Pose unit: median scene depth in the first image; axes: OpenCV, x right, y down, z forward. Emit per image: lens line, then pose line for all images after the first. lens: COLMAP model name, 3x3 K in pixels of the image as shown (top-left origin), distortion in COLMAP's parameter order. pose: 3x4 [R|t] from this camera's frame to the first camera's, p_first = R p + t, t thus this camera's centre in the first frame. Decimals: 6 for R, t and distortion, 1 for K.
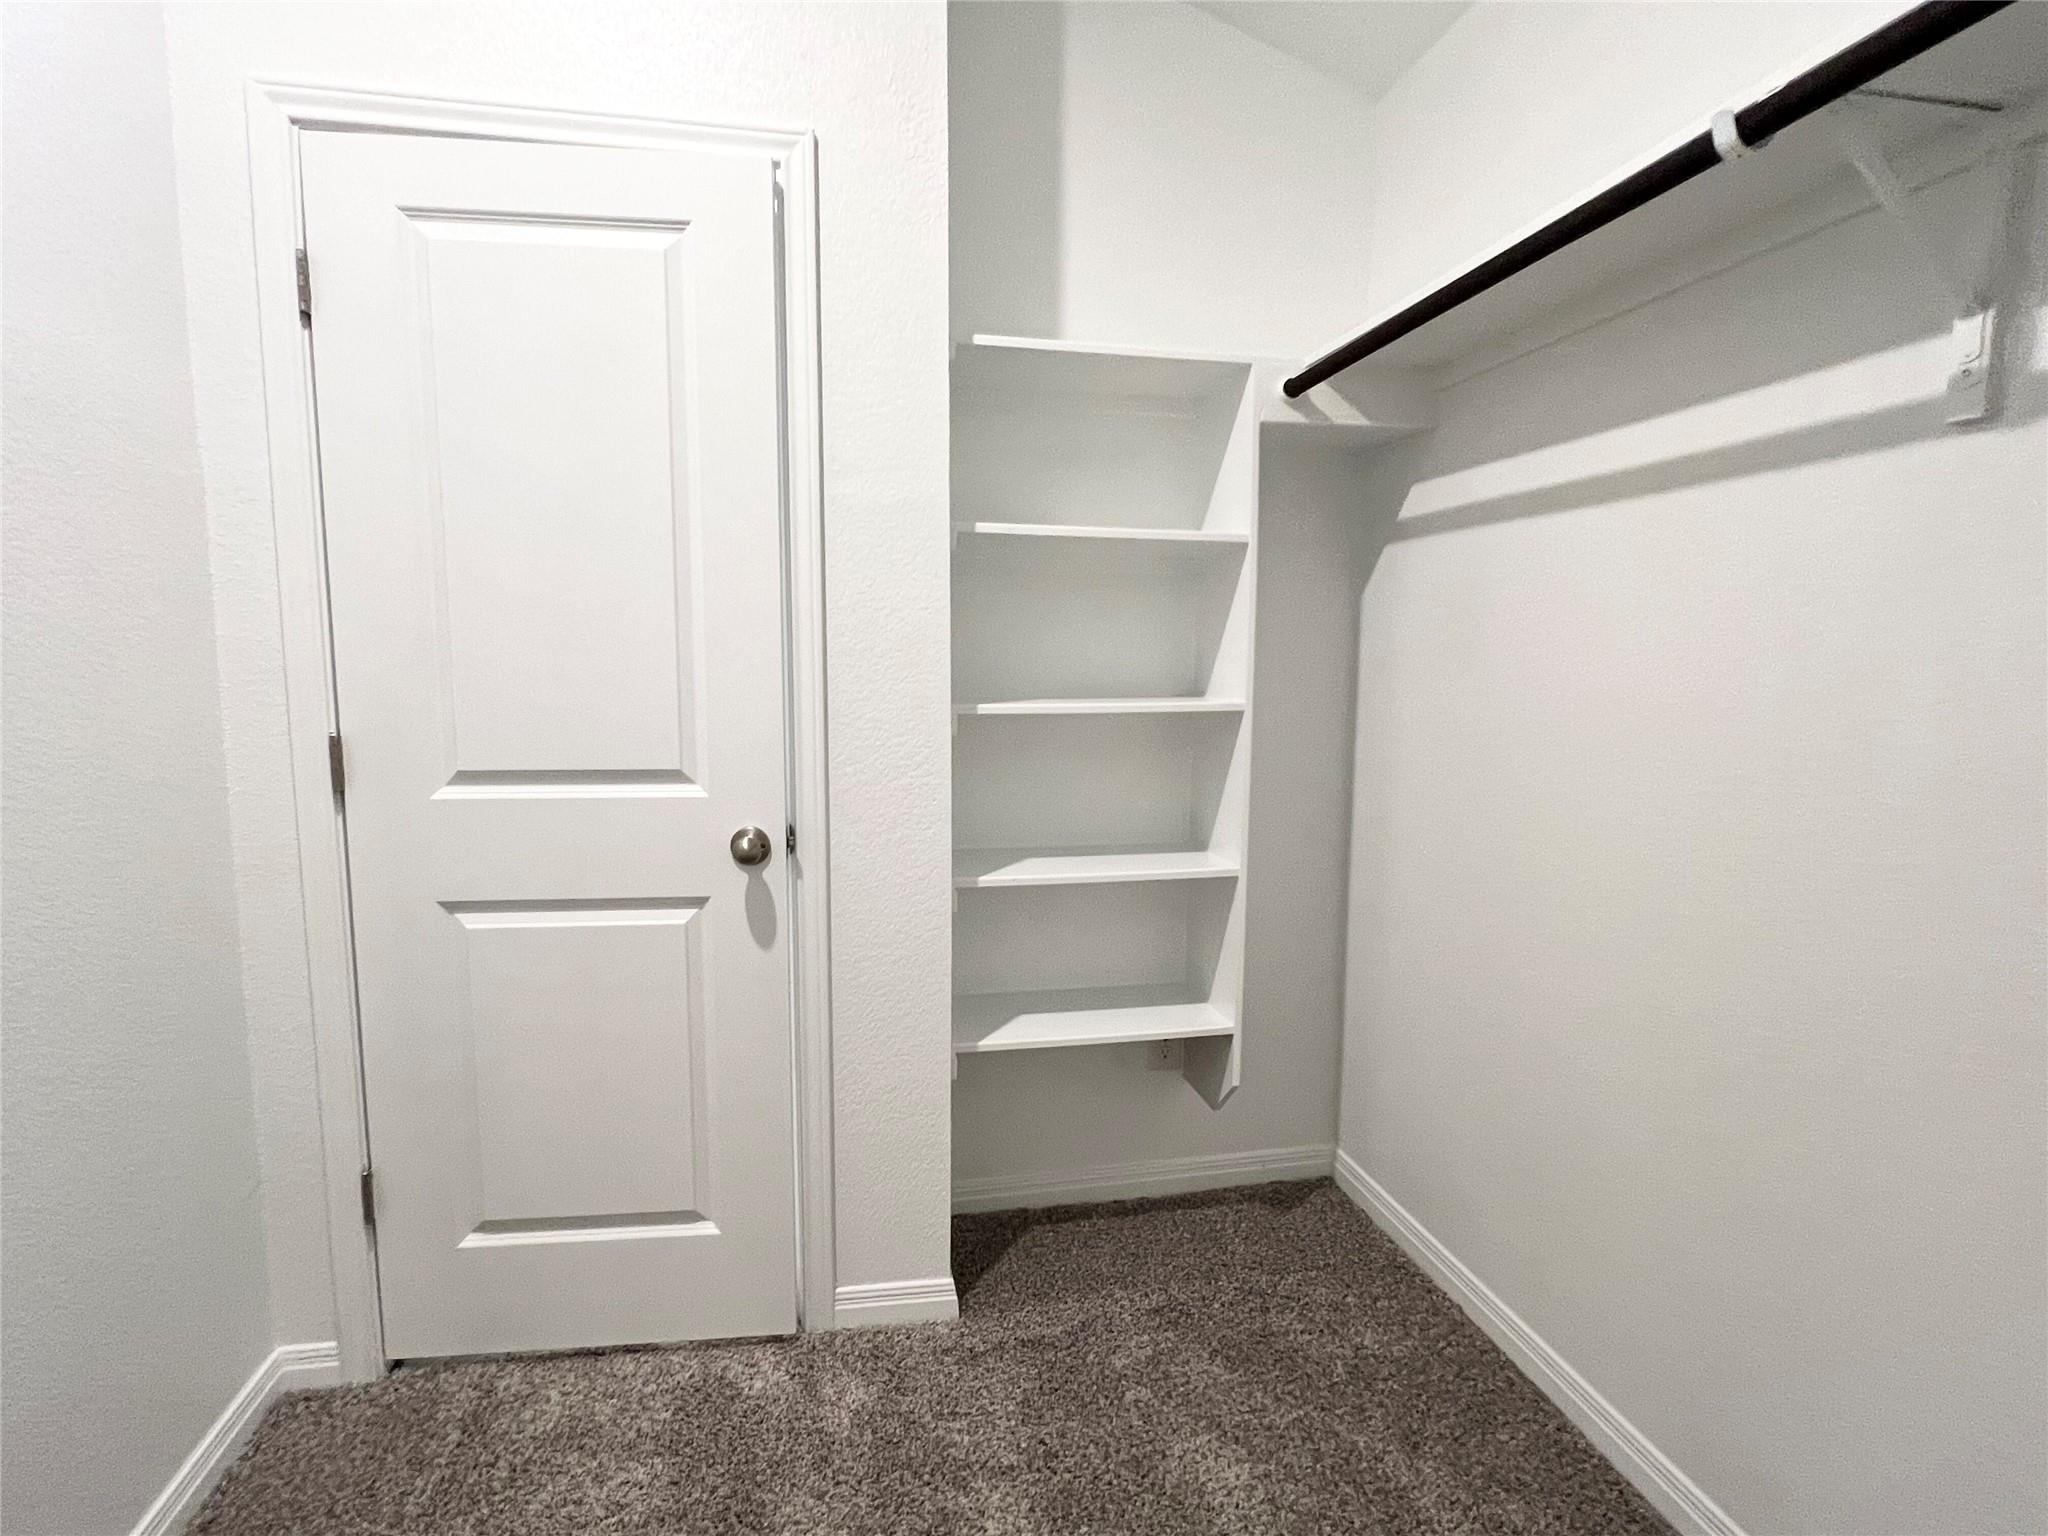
lens RADIAL K [[1031.3, 0, 1024.0], [0, 1031.3, 768.0], [0, 0, 1]] dist [-0.002335, 0.000356]
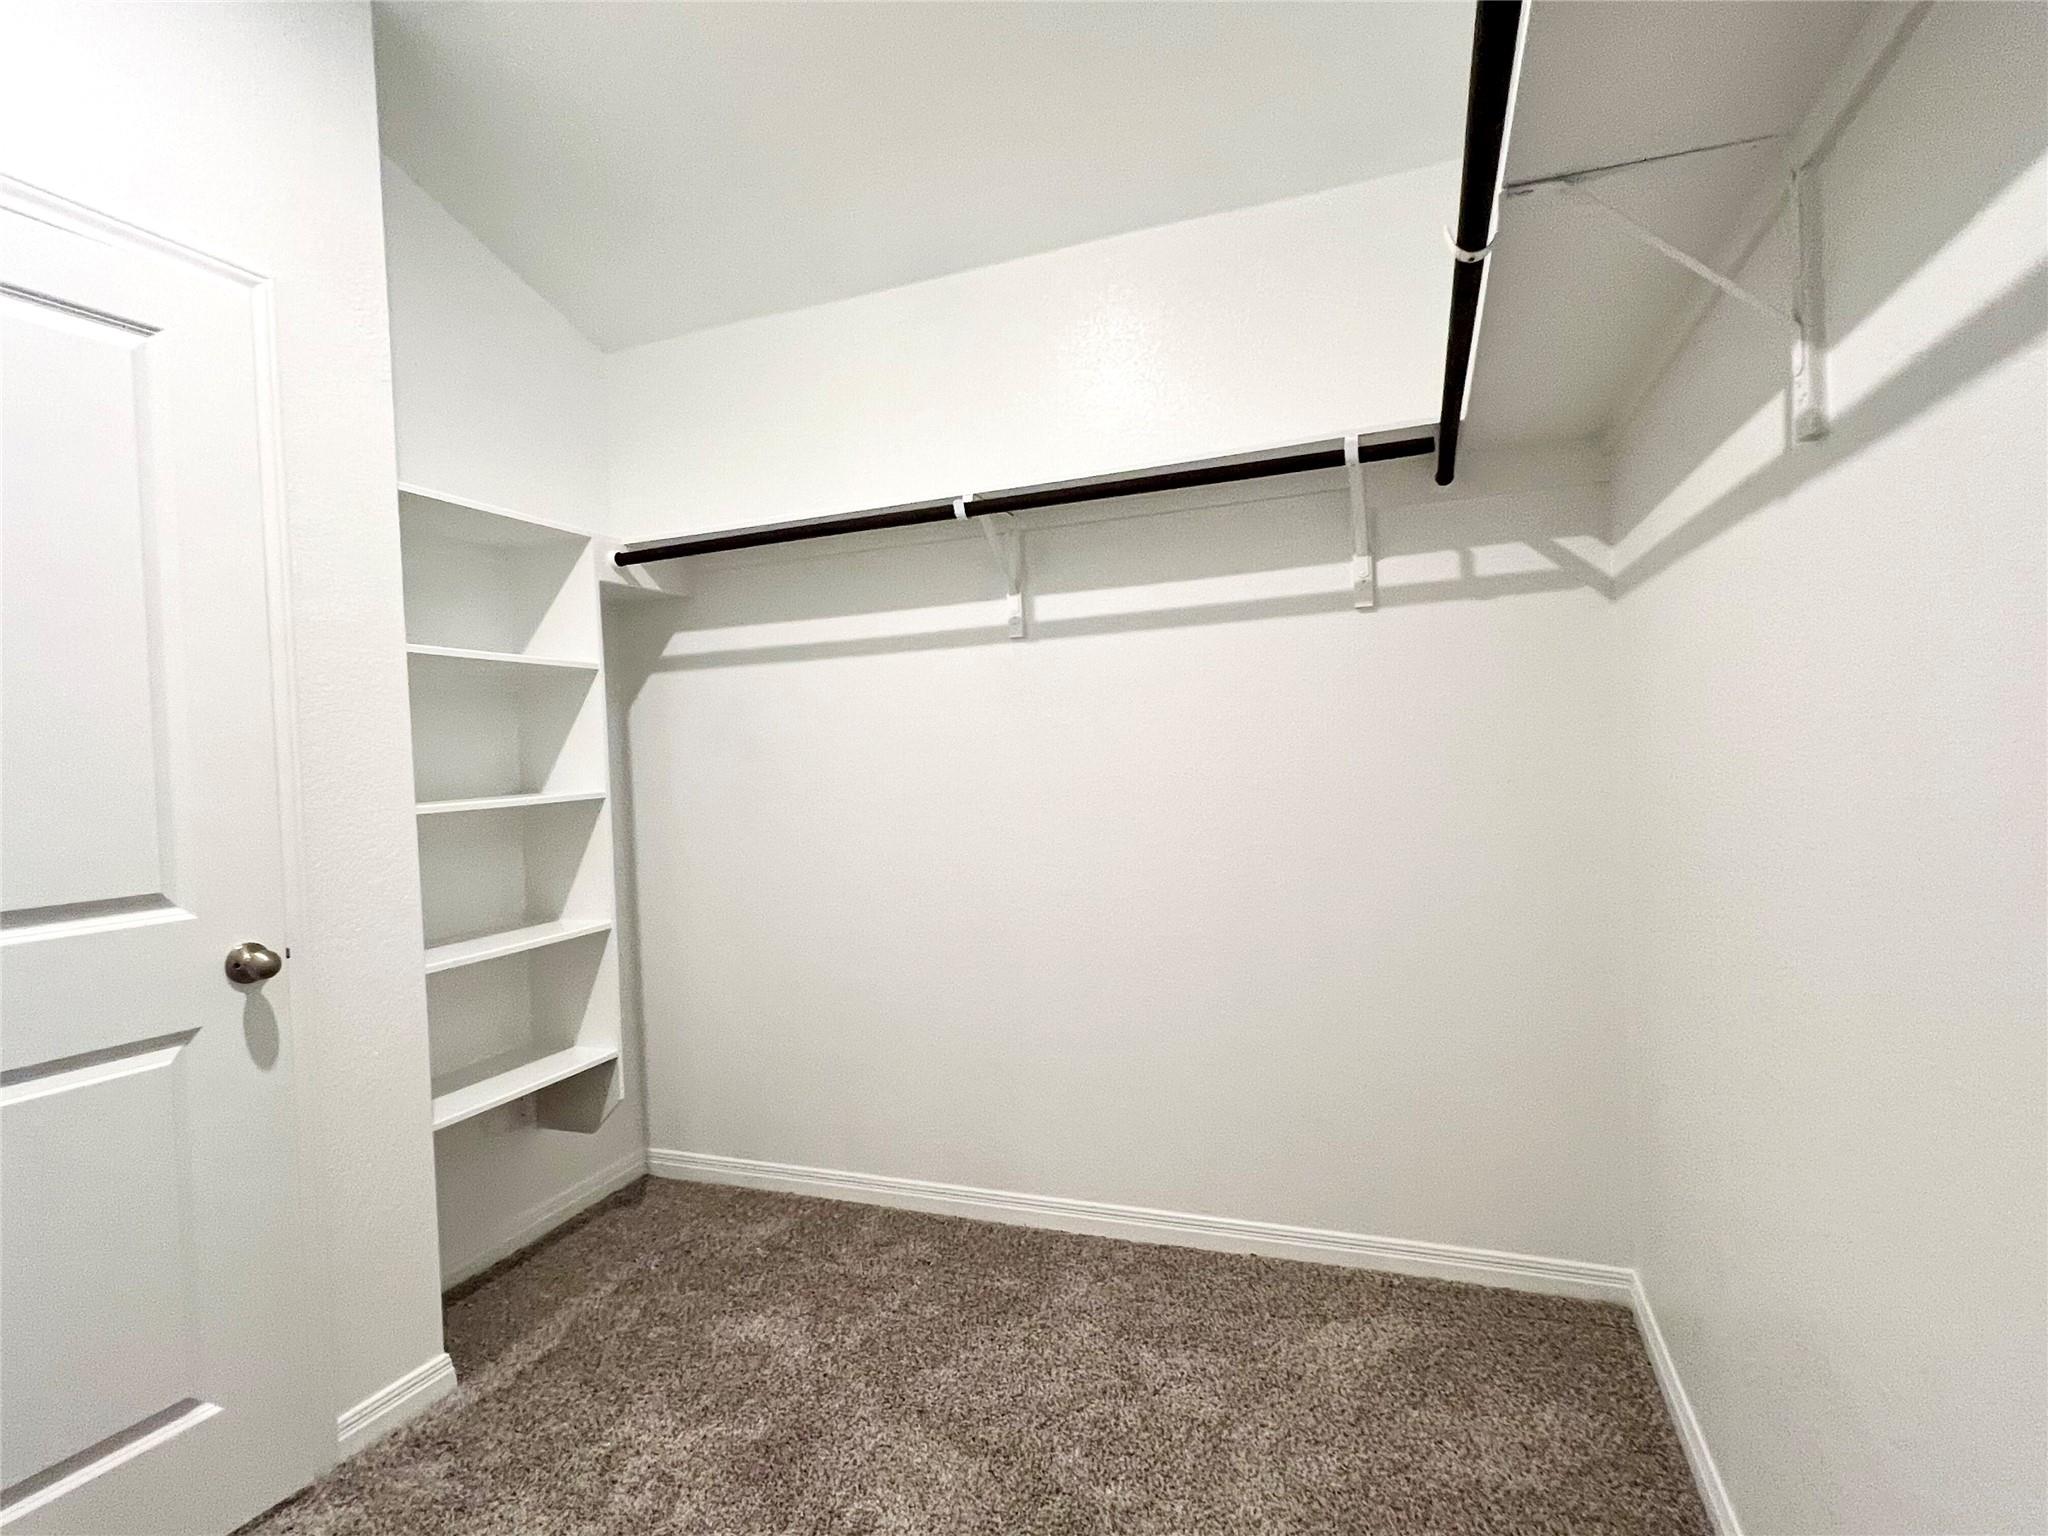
lens RADIAL K [[1031.3, 0, 1024.0], [0, 1031.3, 768.0], [0, 0, 1]] dist [-0.002335, 0.000356]
pose [[0.523680, -0.043037, 0.850827, -0.626877], [0.141407, 0.989260, -0.036996, 0.029980], [-0.840097, 0.139687, 0.524142, -0.123960]]
